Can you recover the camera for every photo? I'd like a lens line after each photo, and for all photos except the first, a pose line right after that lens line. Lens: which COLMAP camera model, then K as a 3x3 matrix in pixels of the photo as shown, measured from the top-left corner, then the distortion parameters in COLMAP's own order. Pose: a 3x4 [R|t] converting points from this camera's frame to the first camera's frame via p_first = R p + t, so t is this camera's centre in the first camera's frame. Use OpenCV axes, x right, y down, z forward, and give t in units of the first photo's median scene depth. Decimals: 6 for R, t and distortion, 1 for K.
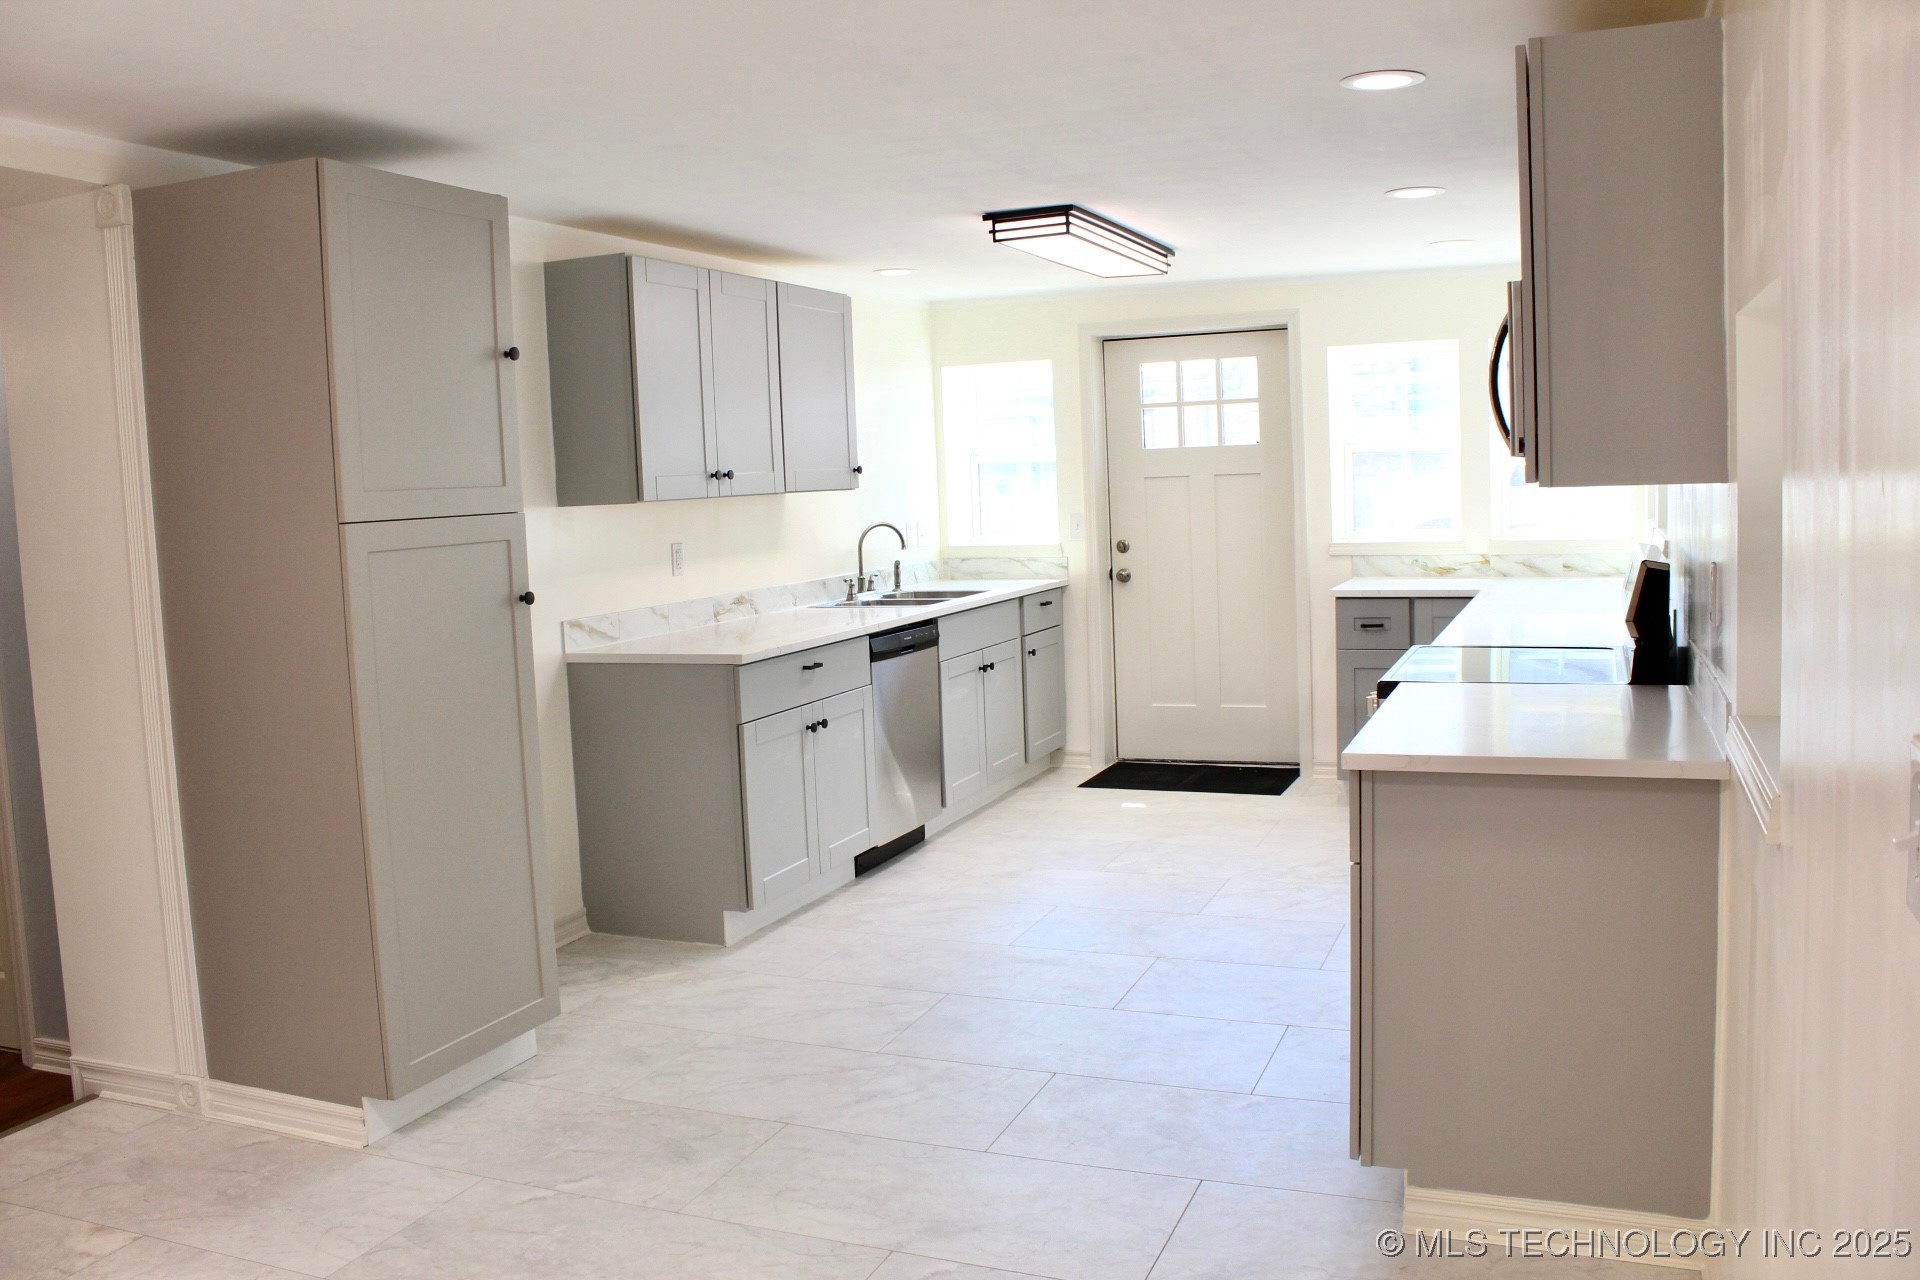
lens RADIAL K [[1588.8, 0, 948.6], [0, 1588.8, 626.8], [0, 0, 1]] dist [-0.166910, 0.142920]
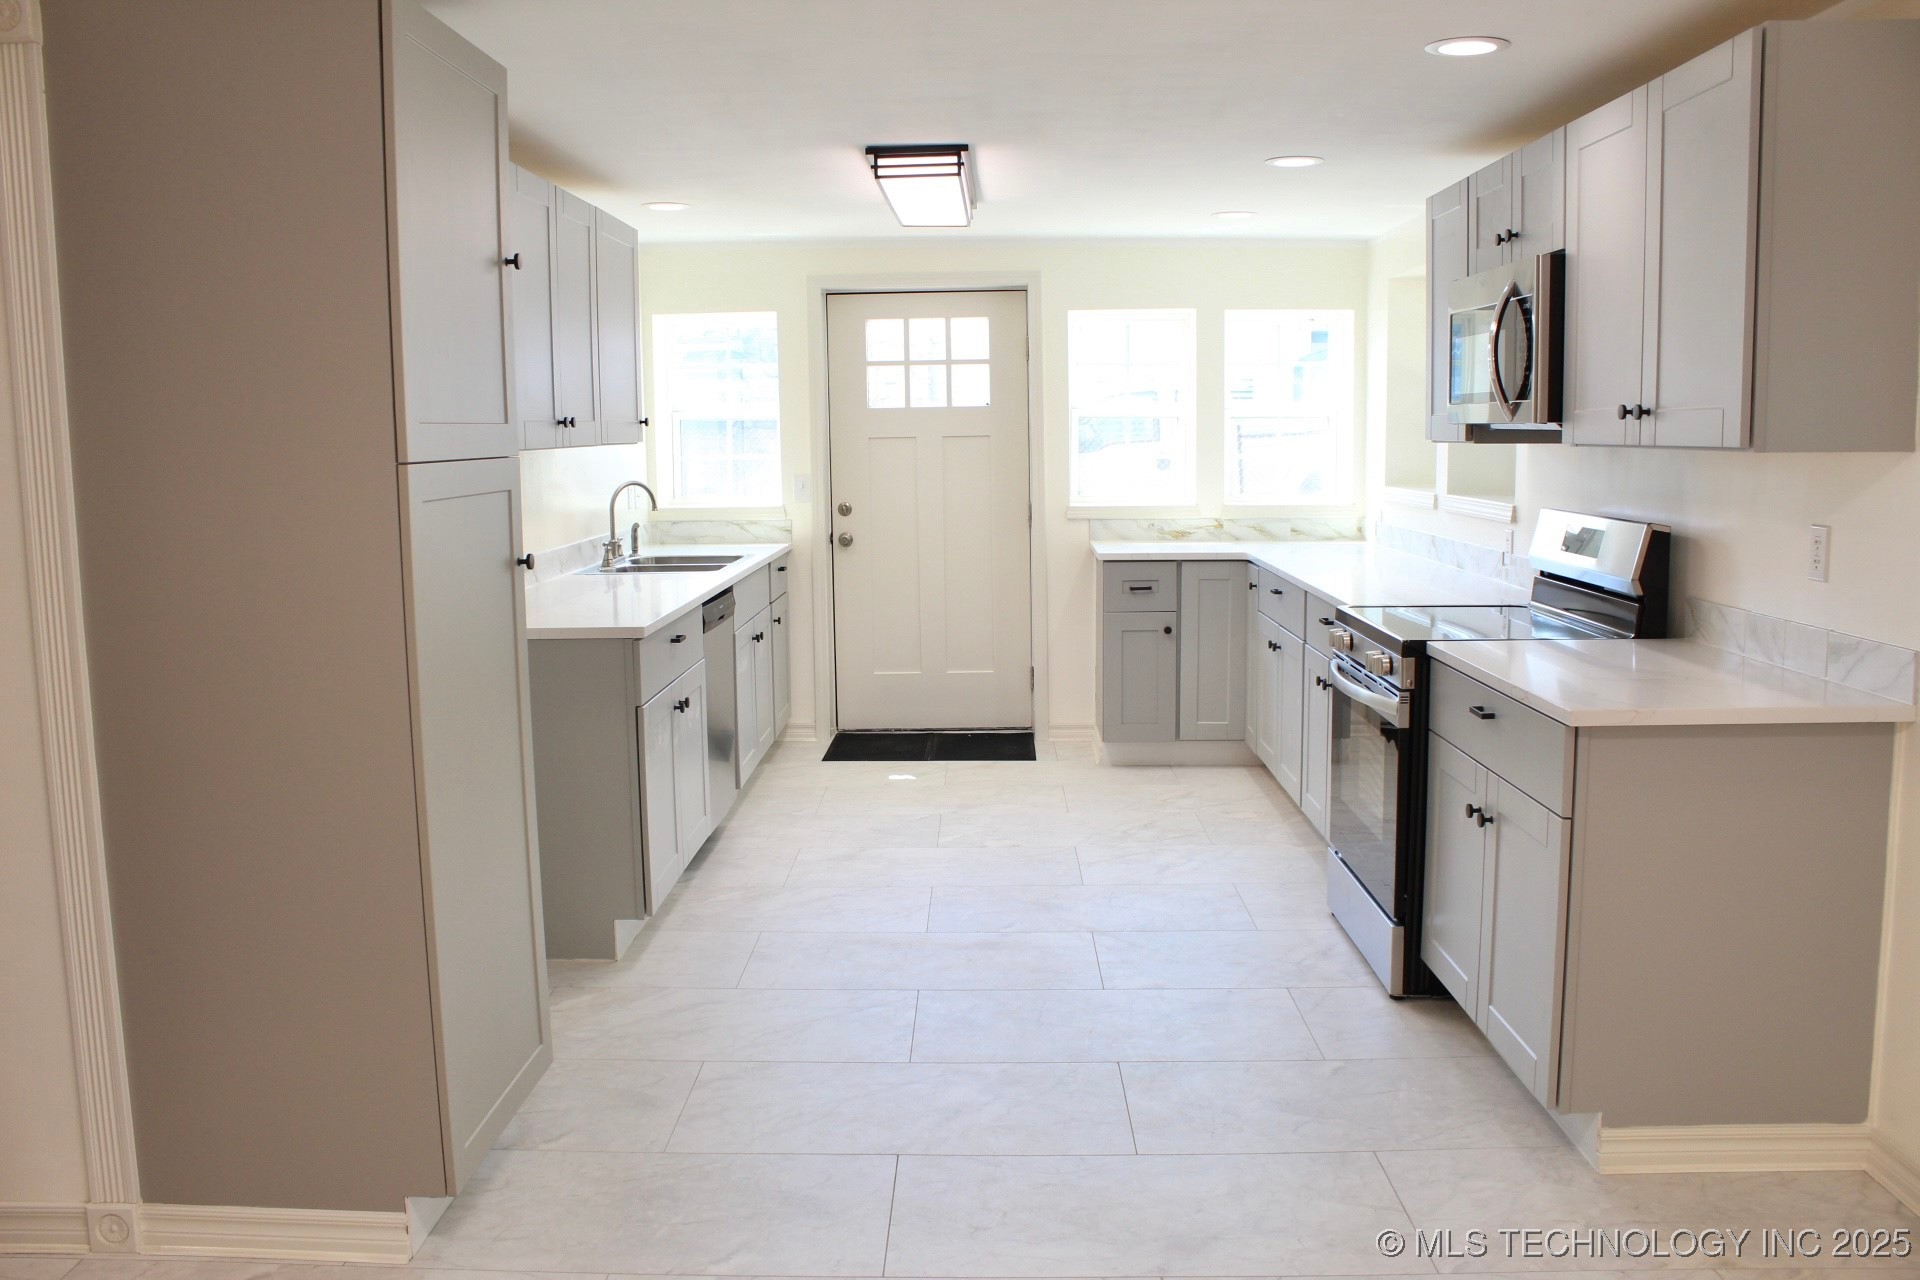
lens RADIAL K [[1588.8, 0, 955.5], [0, 1588.8, 628.4], [0, 0, 1]] dist [-0.166910, 0.142920]
pose [[0.933061, -0.018597, 0.359238, -0.350369], [0.010912, 0.999666, 0.023407, -0.000293], [-0.359554, -0.017920, 0.932952, 0.153591]]
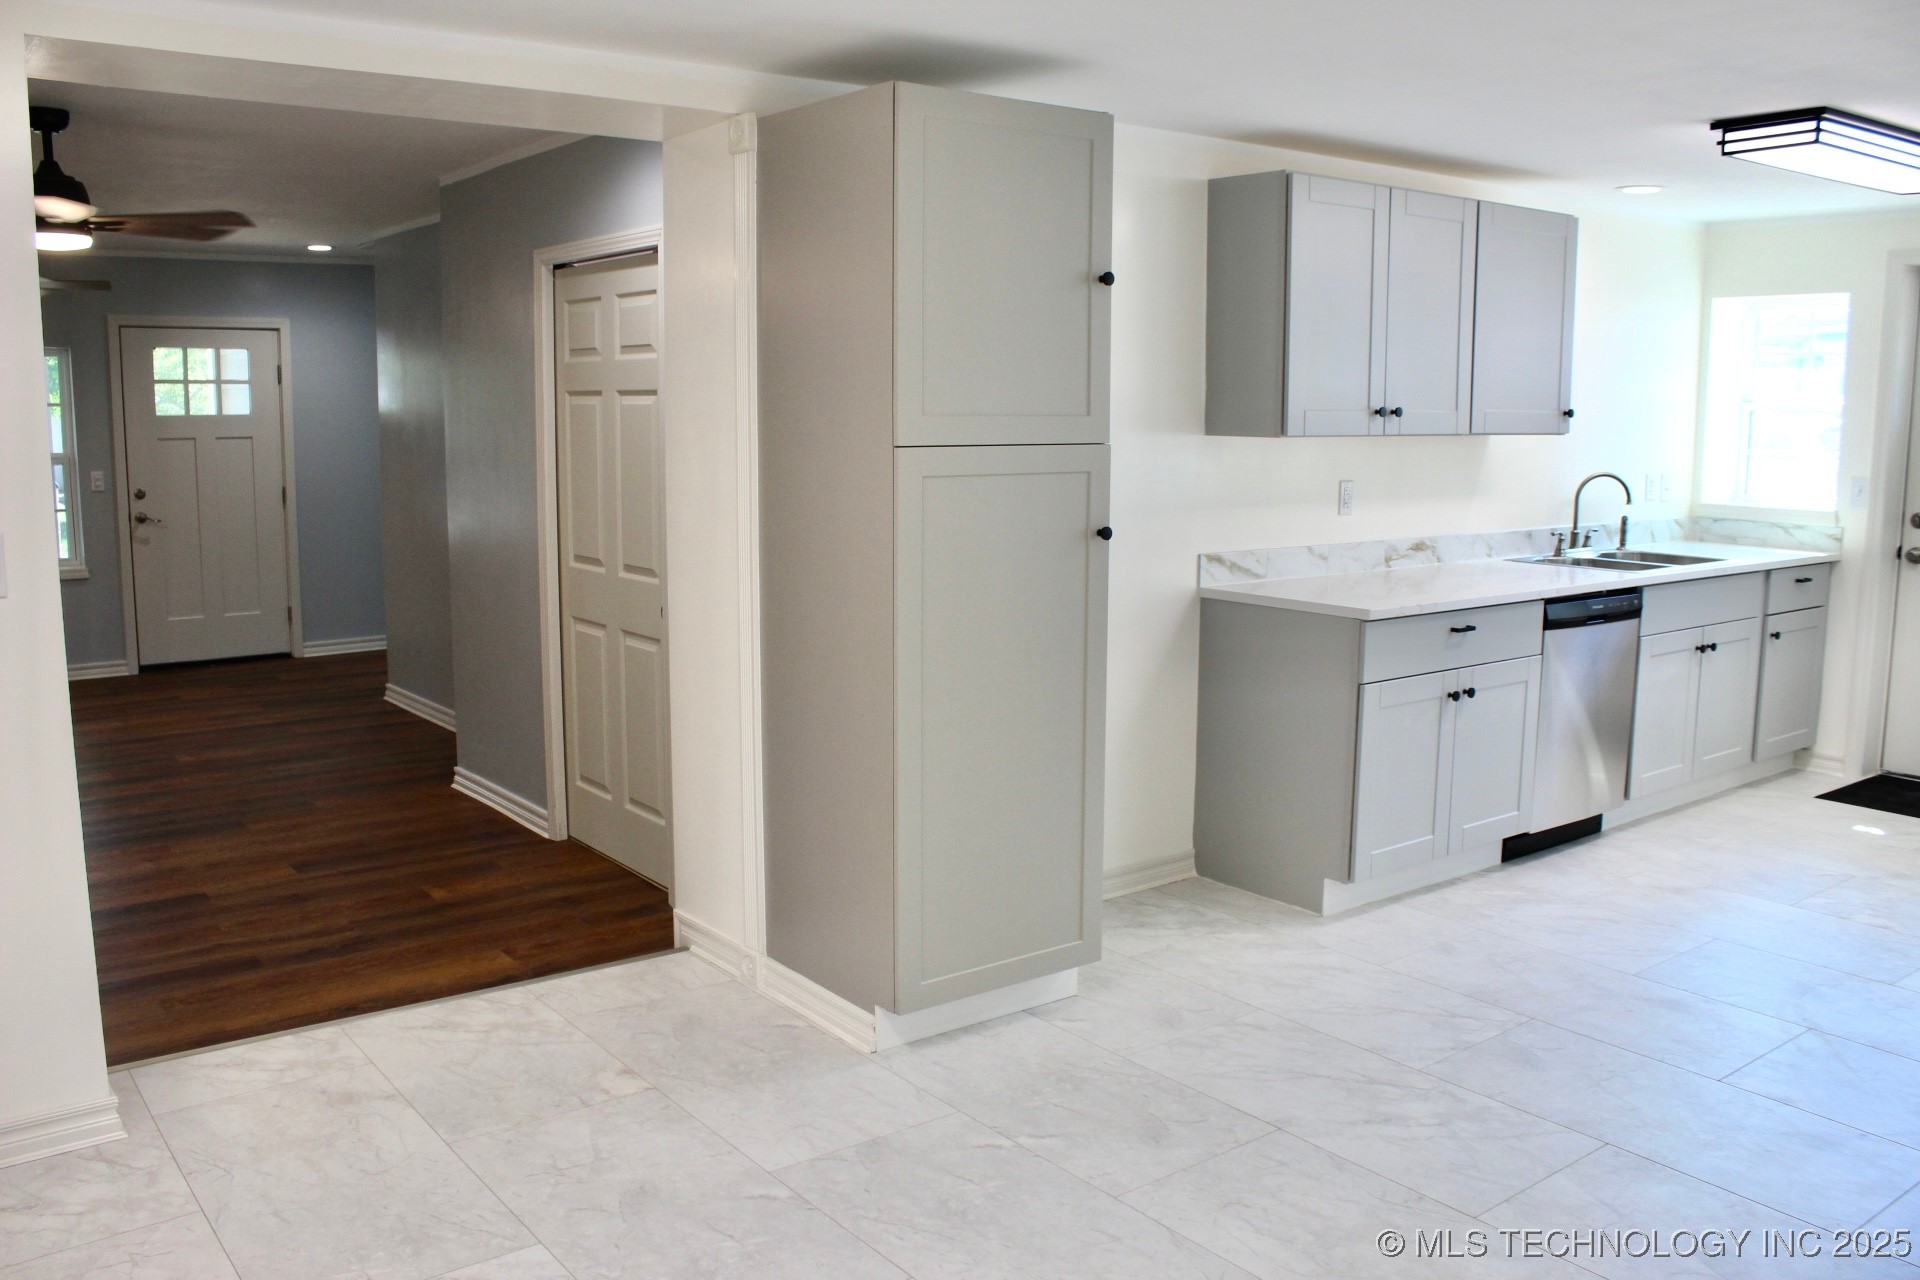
lens RADIAL K [[1588.8, 0, 945.6], [0, 1588.8, 626.7], [0, 0, 1]] dist [-0.166910, 0.142920]
pose [[0.864684, 0.113708, -0.489277, 0.129252], [-0.085756, 0.993159, 0.079257, -0.029508], [0.494942, -0.026573, 0.868520, 0.102764]]
